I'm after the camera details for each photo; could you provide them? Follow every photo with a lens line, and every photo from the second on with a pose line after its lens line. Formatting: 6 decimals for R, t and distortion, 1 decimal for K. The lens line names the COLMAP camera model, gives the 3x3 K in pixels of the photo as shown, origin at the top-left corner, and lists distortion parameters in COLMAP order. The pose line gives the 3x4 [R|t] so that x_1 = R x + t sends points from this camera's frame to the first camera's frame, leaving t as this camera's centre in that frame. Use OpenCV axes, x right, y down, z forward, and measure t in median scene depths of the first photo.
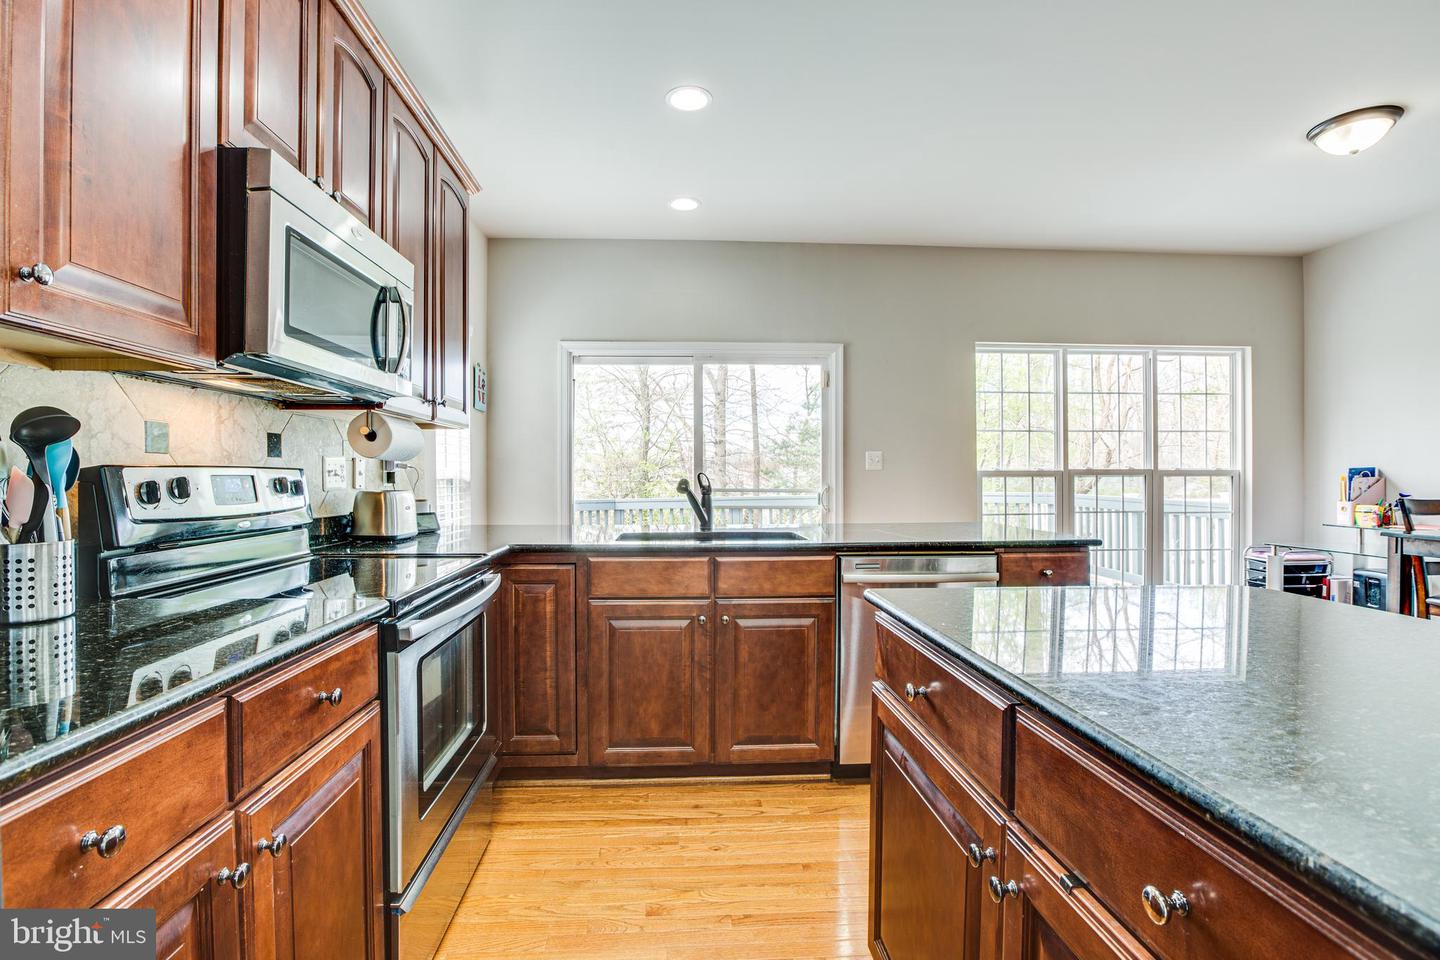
lens RADIAL K [[668.2, 0, 711.4], [0, 668.2, 481.1], [0, 0, 1]] dist [-0.028753, 0.000063]
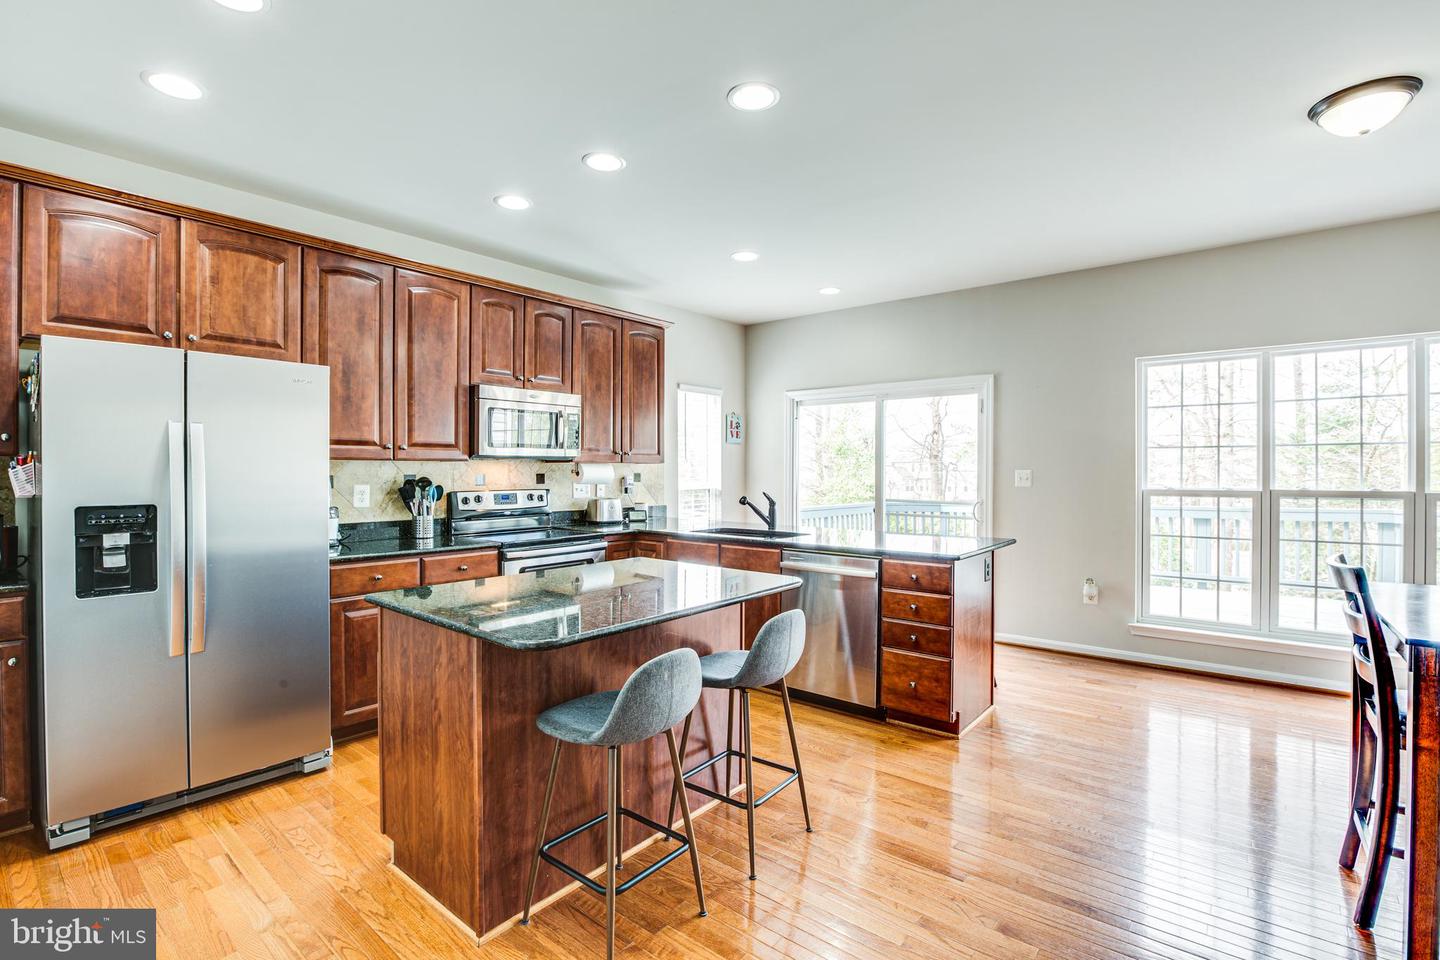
lens RADIAL K [[668.2, 0, 720.9], [0, 668.2, 476.3], [0, 0, 1]] dist [-0.028753, 0.000063]
pose [[0.729711, 0.008175, -0.683707, 0.619957], [-0.008294, 0.999961, 0.003104, -0.033822], [0.683706, 0.003406, 0.729750, -0.122659]]
